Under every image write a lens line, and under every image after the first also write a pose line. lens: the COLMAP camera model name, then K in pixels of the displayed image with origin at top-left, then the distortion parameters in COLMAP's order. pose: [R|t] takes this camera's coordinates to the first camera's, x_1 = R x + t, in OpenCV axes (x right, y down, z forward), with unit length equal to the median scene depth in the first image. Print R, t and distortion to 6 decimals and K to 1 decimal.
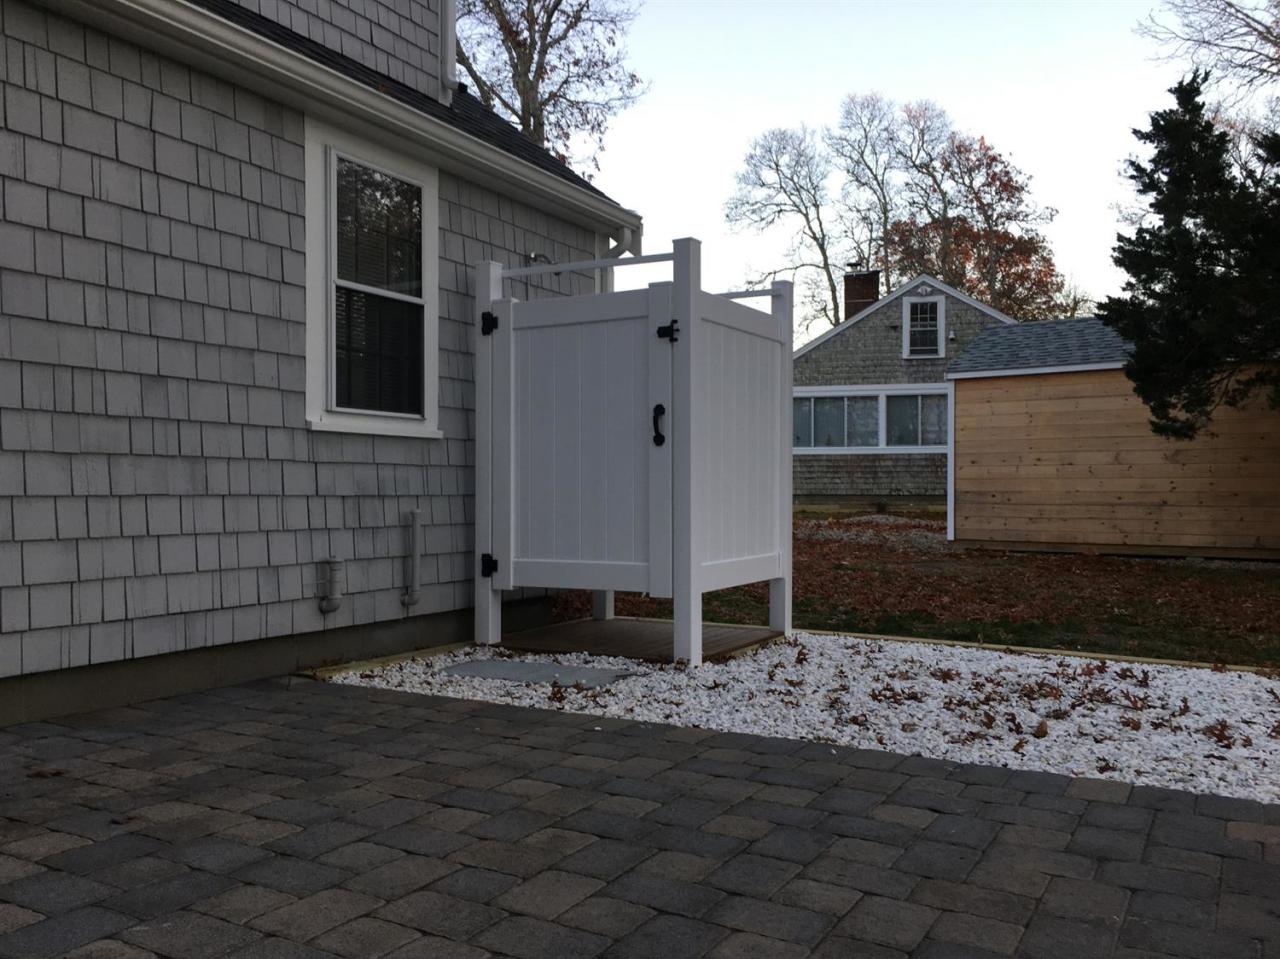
lens RADIAL K [[1065.4, 0, 640.0], [0, 1065.4, 479.5], [0, 0, 1]] dist [0.092378, -0.147771]
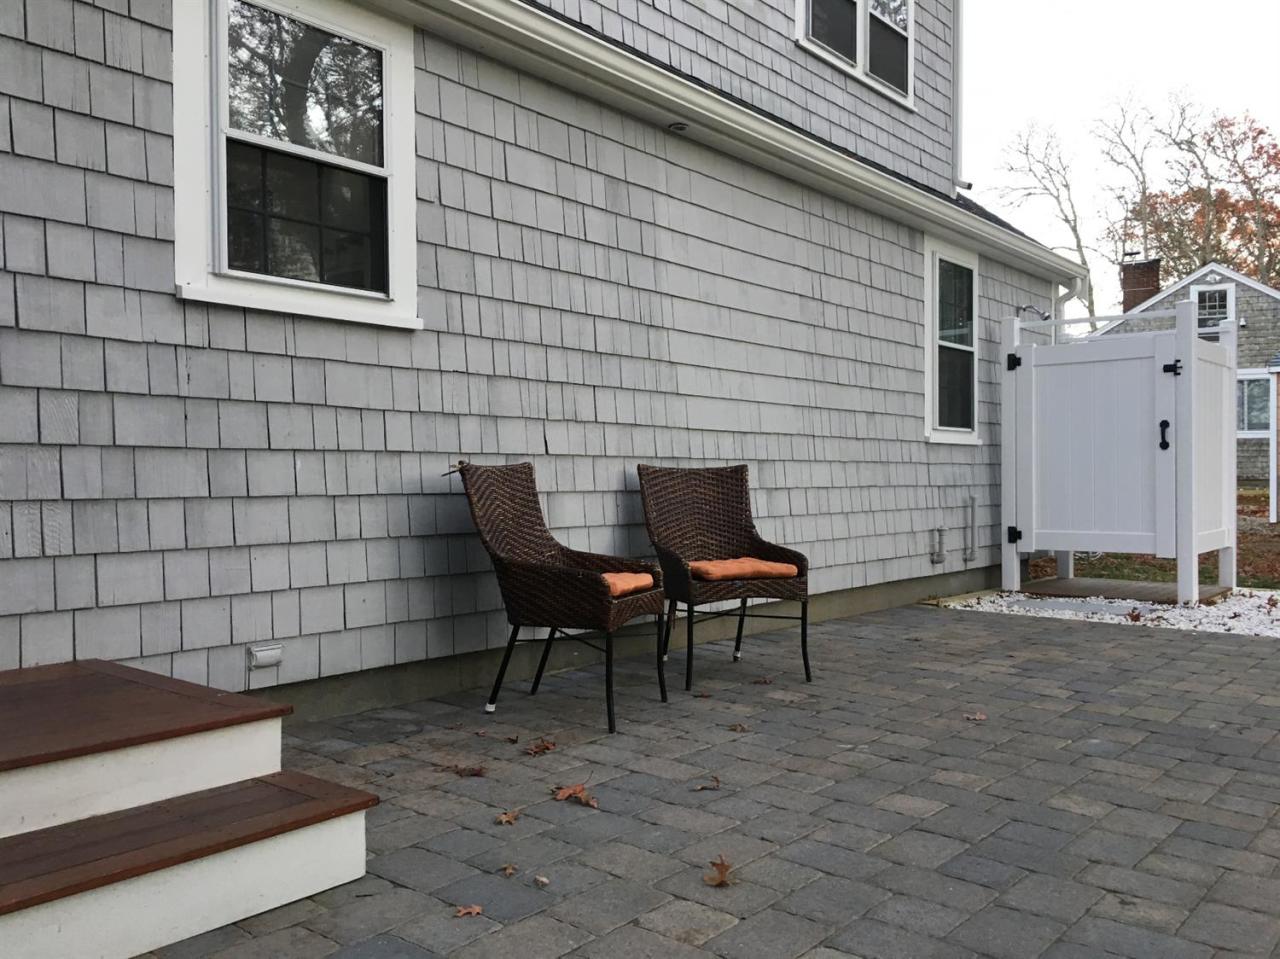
lens RADIAL K [[1065.4, 0, 640.0], [0, 1065.4, 479.5], [0, 0, 1]] dist [0.092378, -0.147771]
pose [[0.983554, -0.001696, -0.180604, -0.299851], [0.004528, 0.999873, 0.015269, -0.012979], [0.180555, -0.015836, 0.983437, -0.385987]]
